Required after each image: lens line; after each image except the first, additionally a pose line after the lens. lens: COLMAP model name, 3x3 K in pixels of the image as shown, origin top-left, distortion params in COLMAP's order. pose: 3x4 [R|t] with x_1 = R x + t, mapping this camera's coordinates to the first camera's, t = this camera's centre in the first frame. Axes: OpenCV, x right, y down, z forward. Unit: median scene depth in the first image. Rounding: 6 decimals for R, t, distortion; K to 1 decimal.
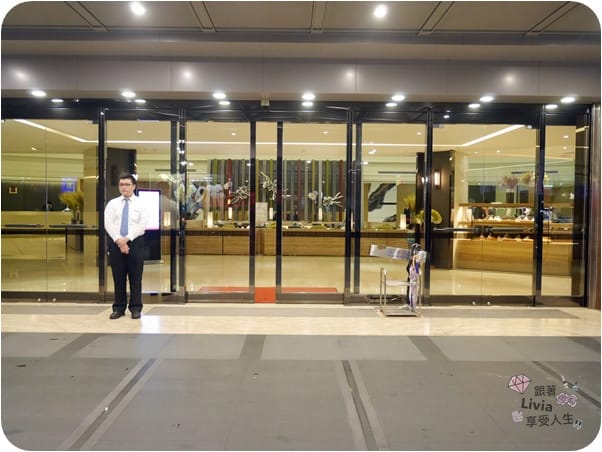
lens RADIAL K [[569.4, 0, 300.6], [0, 569.4, 226.0], [0, 0, 1]] dist [0.037522, 0.000000]
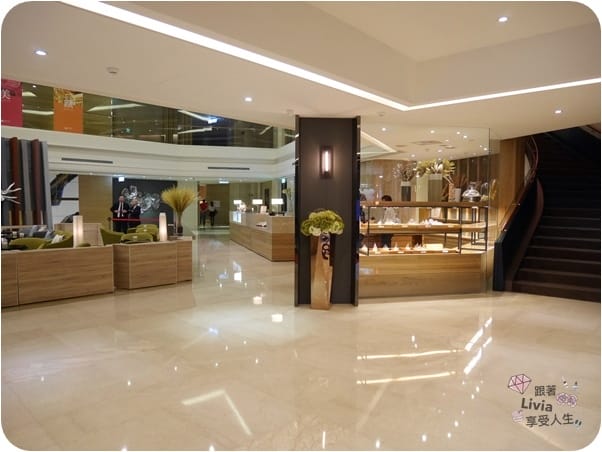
lens RADIAL K [[432.3, 0, 301.7], [0, 432.3, 226.2], [0, 0, 1]] dist [-0.009026, -0.001745]
pose [[0.689317, -0.045215, 0.723047, -0.062530], [0.026423, 0.998956, 0.037279, -0.014741], [-0.723977, -0.006592, 0.689792, 0.338100]]
